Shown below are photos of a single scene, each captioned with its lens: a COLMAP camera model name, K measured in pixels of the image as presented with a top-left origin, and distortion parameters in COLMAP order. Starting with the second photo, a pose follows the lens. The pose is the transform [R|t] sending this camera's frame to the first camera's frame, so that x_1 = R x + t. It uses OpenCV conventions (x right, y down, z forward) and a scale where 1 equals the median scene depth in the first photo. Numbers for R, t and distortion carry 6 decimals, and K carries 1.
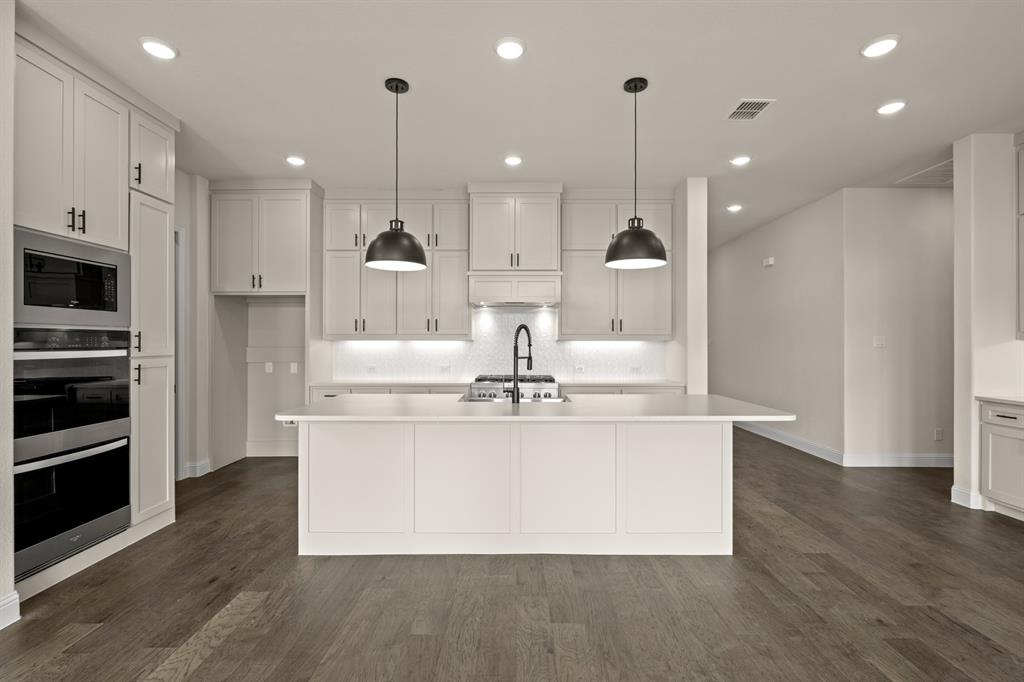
lens RADIAL K [[462.2, 0, 512.3], [0, 462.2, 339.5], [0, 0, 1]] dist [-0.001278, -0.000164]
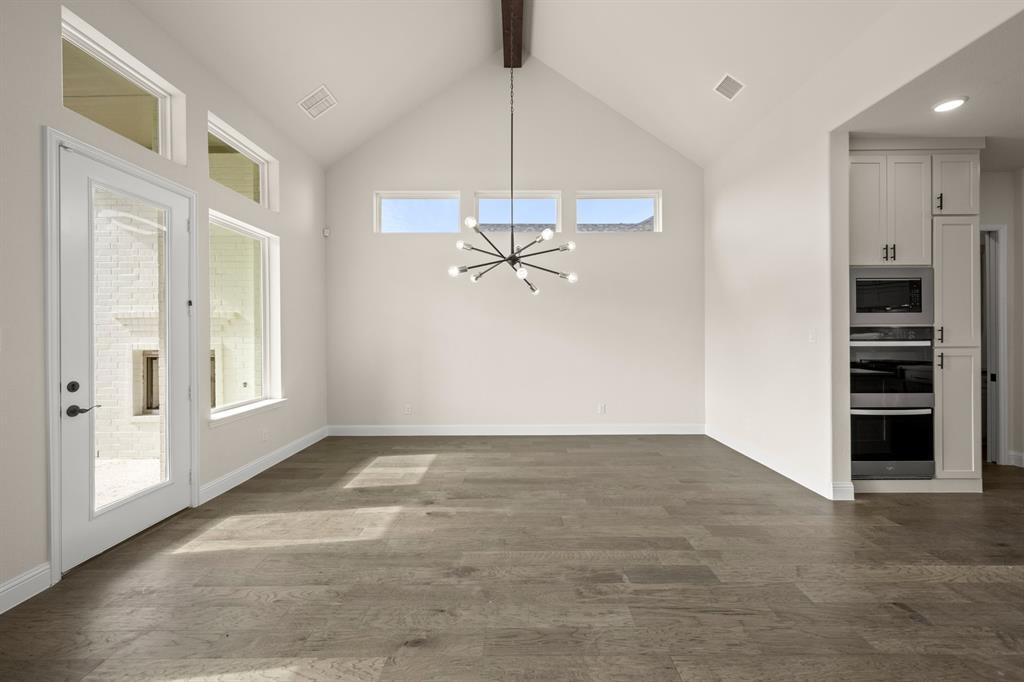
lens RADIAL K [[405.9, 0, 513.9], [0, 405.9, 334.5], [0, 0, 1]] dist [-0.000526, -0.000174]
pose [[0.006343, 0.001741, -0.999978, 0.298579], [0.009974, 0.999949, 0.001804, -0.010108], [0.999930, -0.009985, 0.006325, -0.180211]]
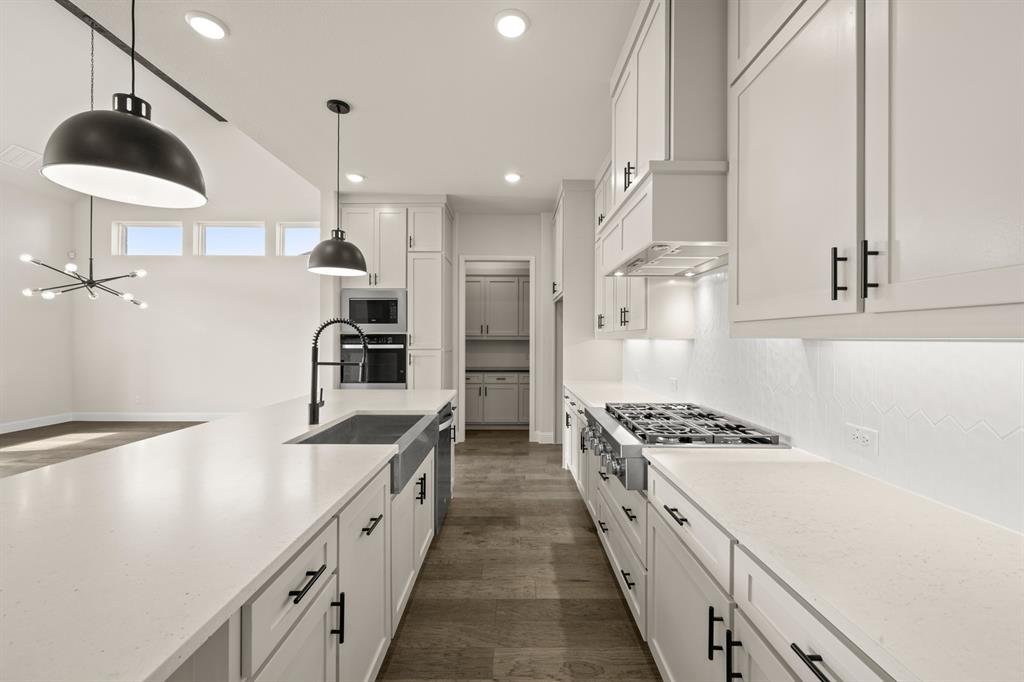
lens RADIAL K [[402.7, 0, 512.0], [0, 402.7, 341.0], [0, 0, 1]] dist [0.001466, 0.000015]
pose [[0.003891, 0.004415, -0.999983, 0.700513], [0.004448, 0.999980, 0.004433, 0.002470], [0.999983, -0.004465, 0.003872, 1.396529]]
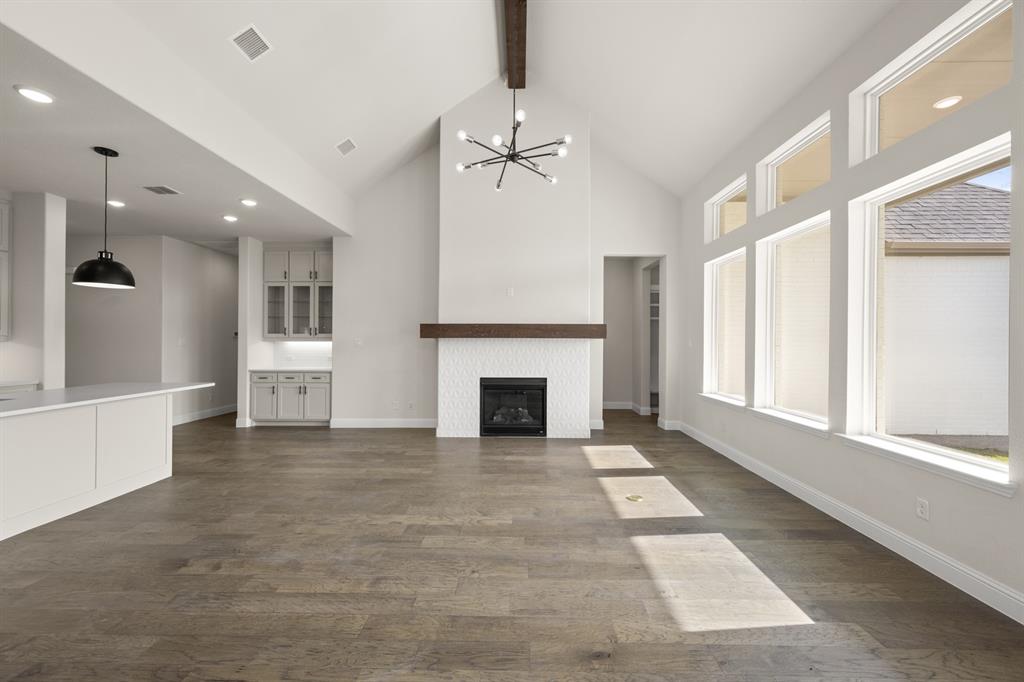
lens RADIAL K [[402.7, 0, 512.0], [0, 402.7, 341.0], [0, 0, 1]] dist [0.001466, 0.000015]
pose [[0.022285, 0.000149, 0.999752, -0.881738], [-0.007226, 0.999974, 0.000012, -0.010805], [-0.999726, -0.007224, 0.022286, -0.208452]]
